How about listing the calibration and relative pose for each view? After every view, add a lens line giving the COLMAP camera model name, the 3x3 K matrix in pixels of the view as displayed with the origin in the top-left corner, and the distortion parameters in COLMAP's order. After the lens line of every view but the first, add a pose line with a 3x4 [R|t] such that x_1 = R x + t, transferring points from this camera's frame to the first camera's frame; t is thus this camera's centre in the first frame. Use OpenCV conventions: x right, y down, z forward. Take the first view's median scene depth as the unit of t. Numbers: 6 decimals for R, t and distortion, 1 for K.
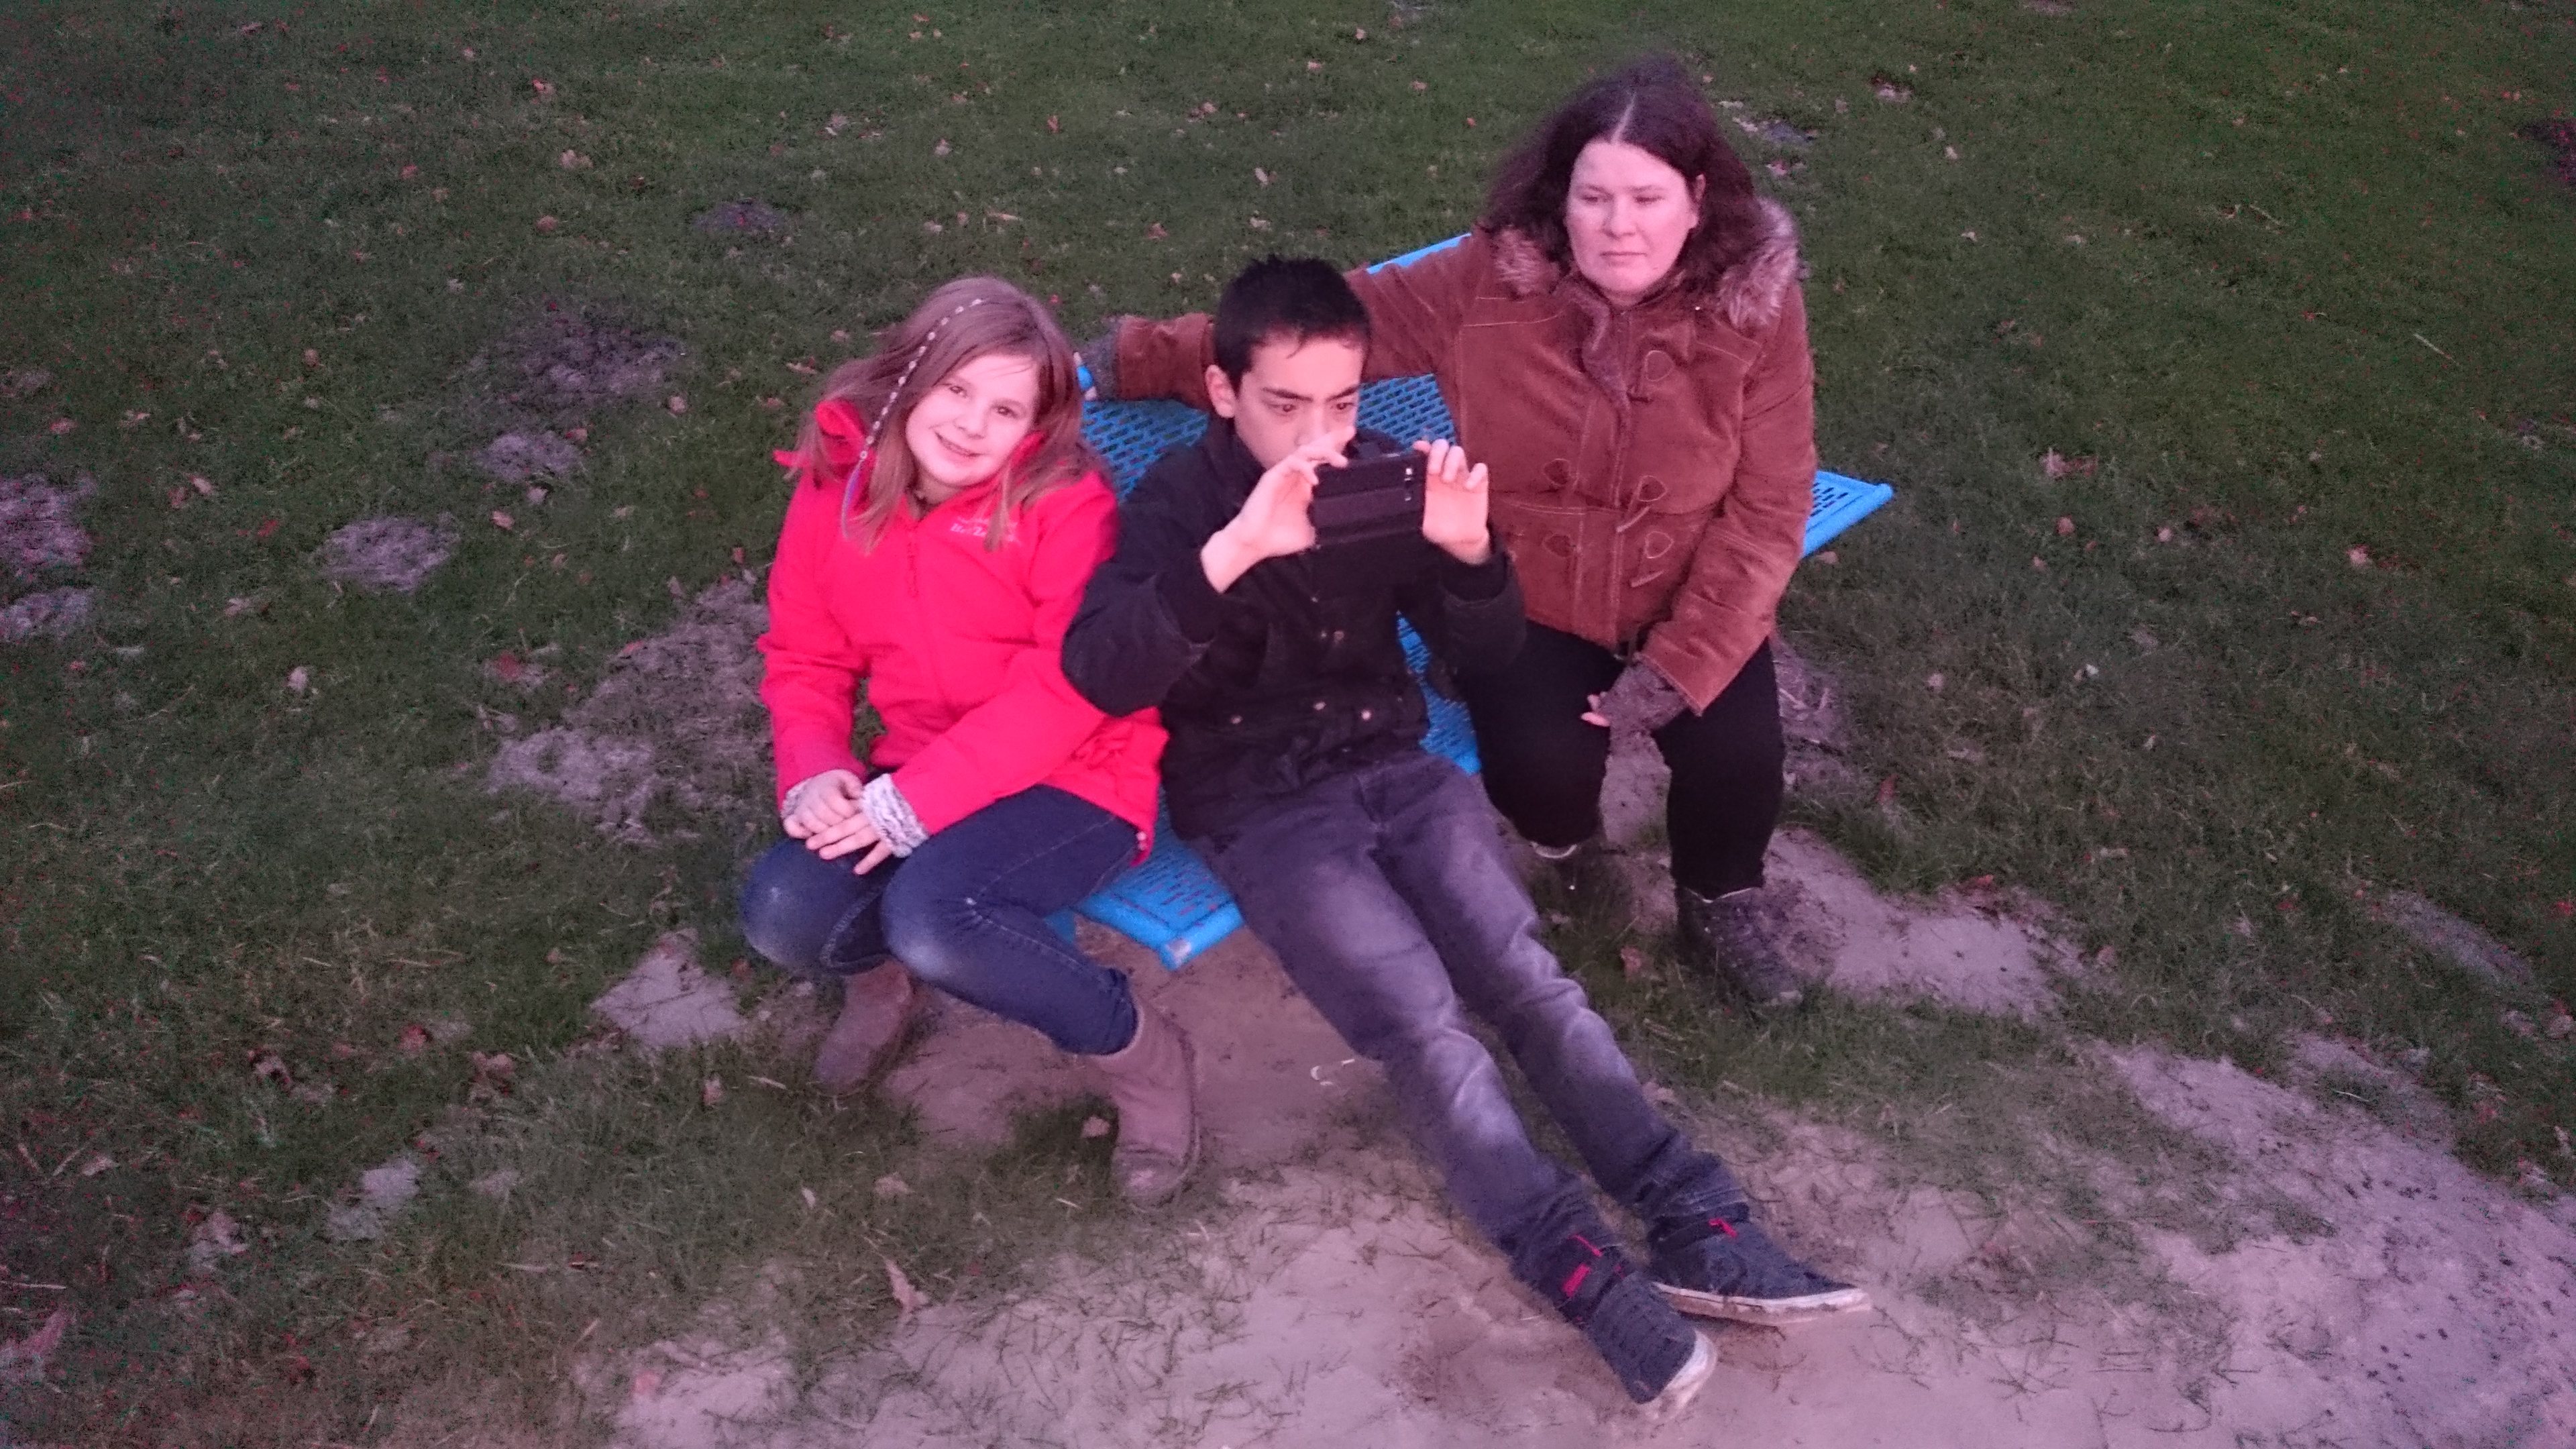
lens RADIAL K [[1937.3, 0, 1288.0], [0, 1937.3, 724.5], [0, 0, 1]] dist [0.003652, -0.006726]
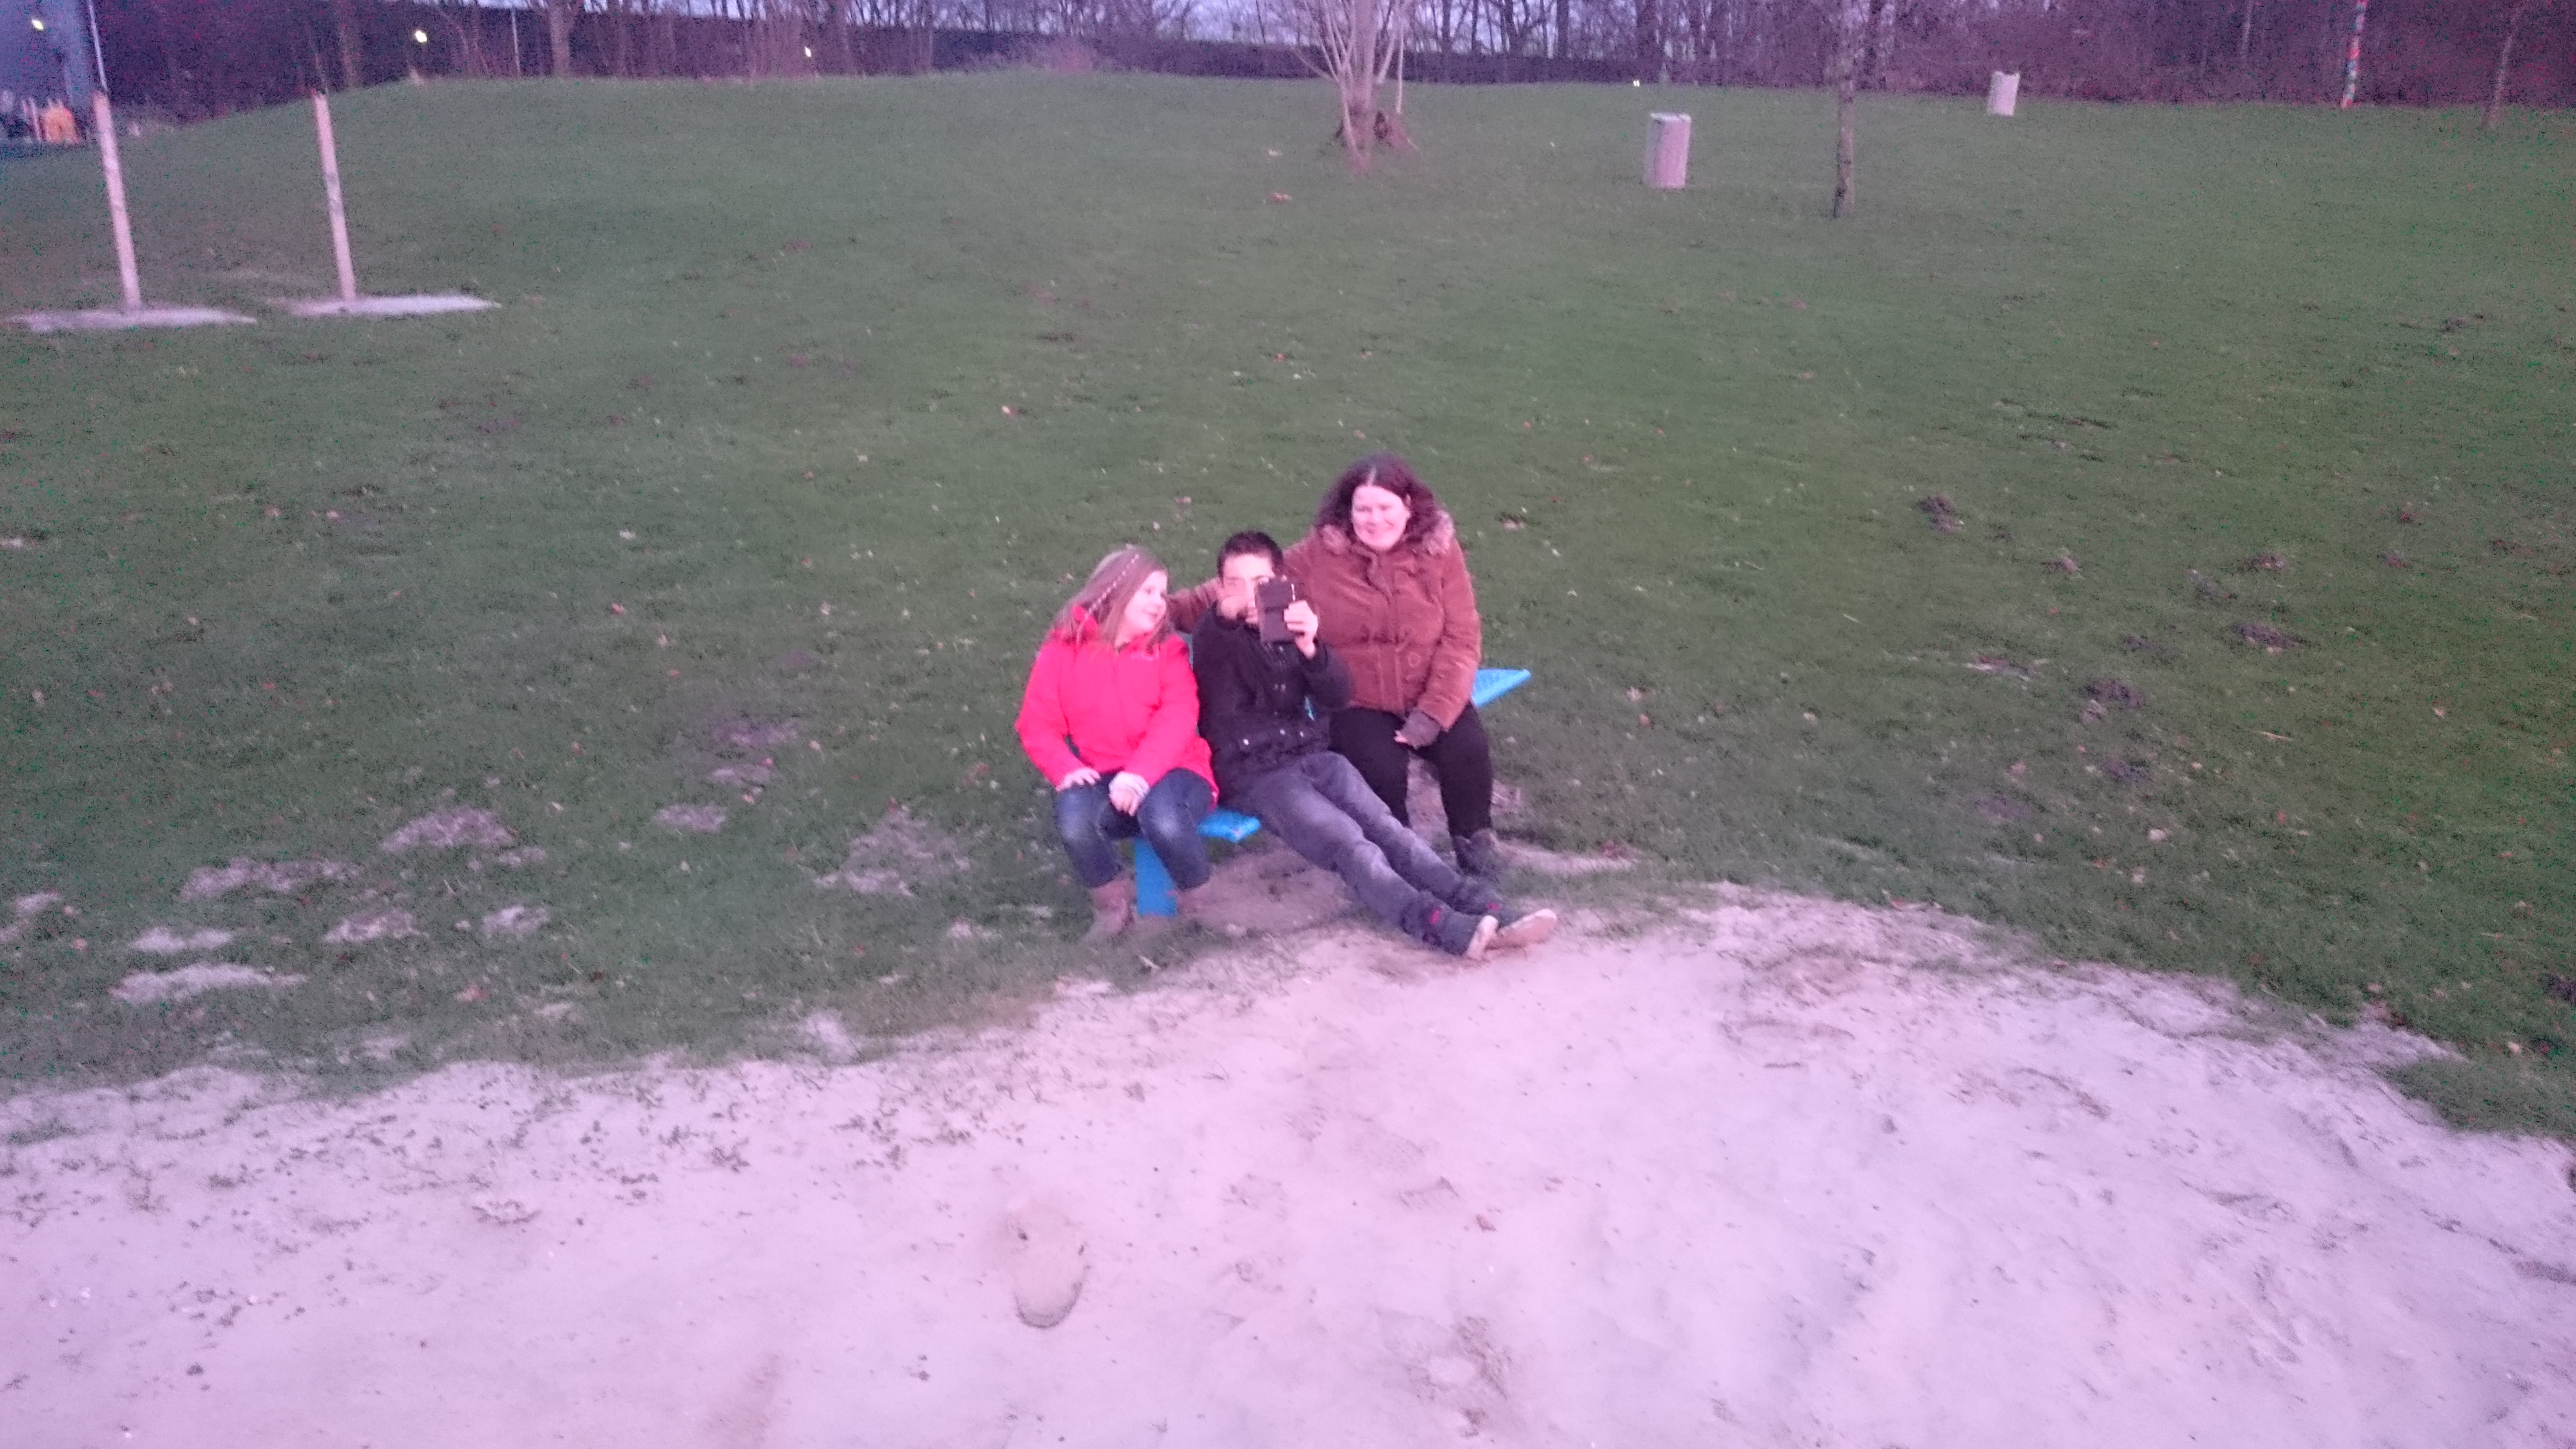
lens RADIAL K [[1939.0, 0, 1264.8], [0, 1939.0, 726.9], [0, 0, 1]] dist [-0.003078, -0.001613]
pose [[0.983997, -0.115628, 0.135570, -0.252651], [0.148191, 0.953530, -0.262334, 0.476793], [-0.098937, 0.278226, 0.955406, -0.943792]]
